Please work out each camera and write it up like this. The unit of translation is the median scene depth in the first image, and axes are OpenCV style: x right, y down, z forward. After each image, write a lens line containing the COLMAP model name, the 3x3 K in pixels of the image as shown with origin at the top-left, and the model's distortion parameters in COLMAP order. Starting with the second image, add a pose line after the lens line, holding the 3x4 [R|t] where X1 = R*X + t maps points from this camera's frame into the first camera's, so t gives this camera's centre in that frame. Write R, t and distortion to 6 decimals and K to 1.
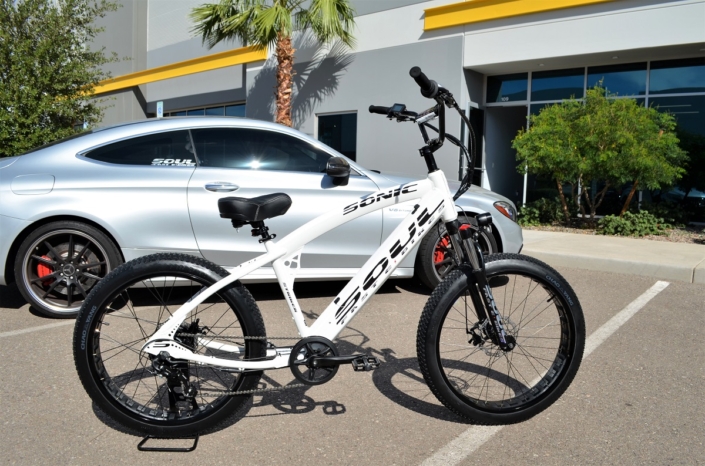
lens RADIAL K [[559.9, 0, 349.6], [0, 559.9, 240.5], [0, 0, 1]] dist [-0.085574, 0.011770]
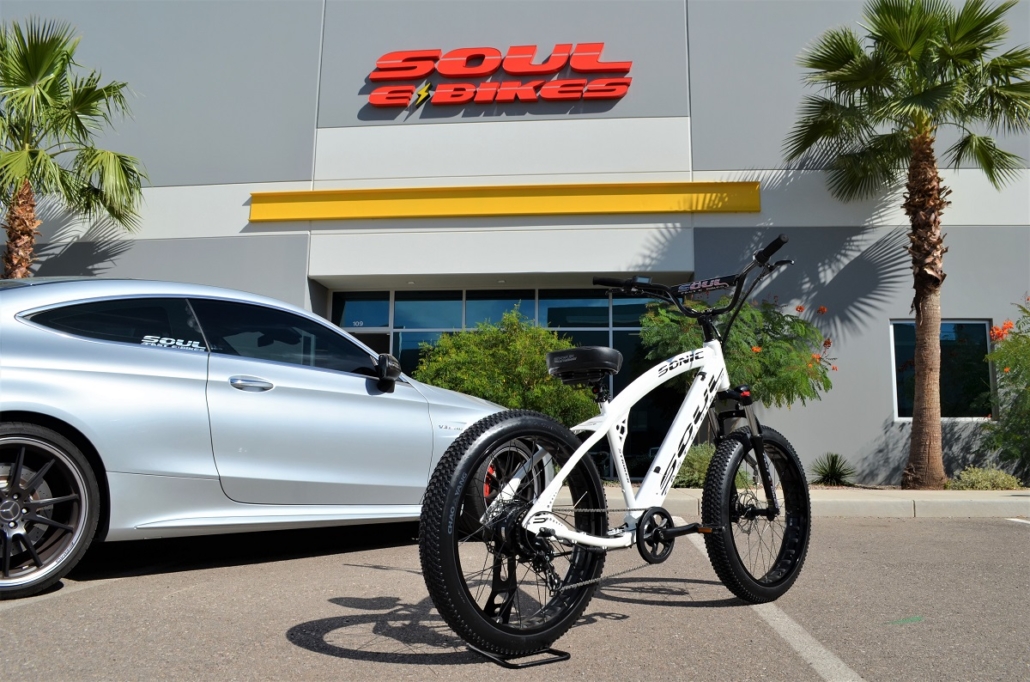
lens RADIAL K [[818.0, 0, 530.4], [0, 818.0, 347.5], [0, 0, 1]] dist [-0.085574, 0.011770]
pose [[0.822152, 0.064739, 0.565575, -0.507153], [0.071220, 0.974009, -0.215021, 0.097324], [-0.564795, 0.217060, 0.796173, 0.007254]]
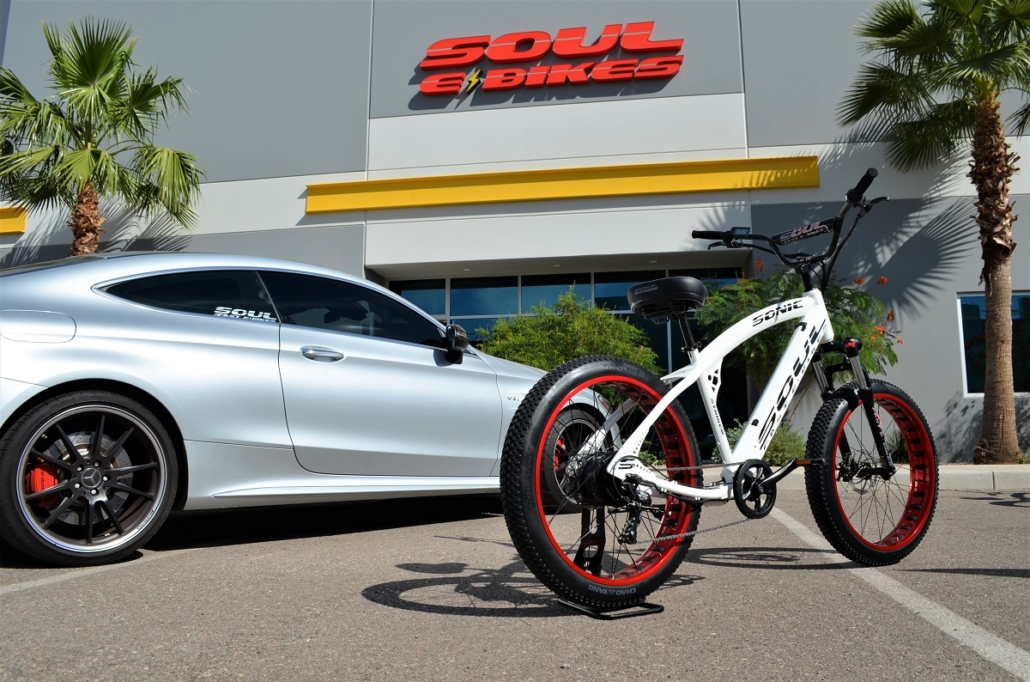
lens RADIAL K [[818.0, 0, 530.4], [0, 818.0, 342.1], [0, 0, 1]] dist [-0.085574, 0.011770]
pose [[0.857349, 0.043807, 0.512867, -0.517309], [0.079791, 0.973018, -0.216495, 0.124503], [-0.508513, 0.226534, 0.830721, 0.039326]]
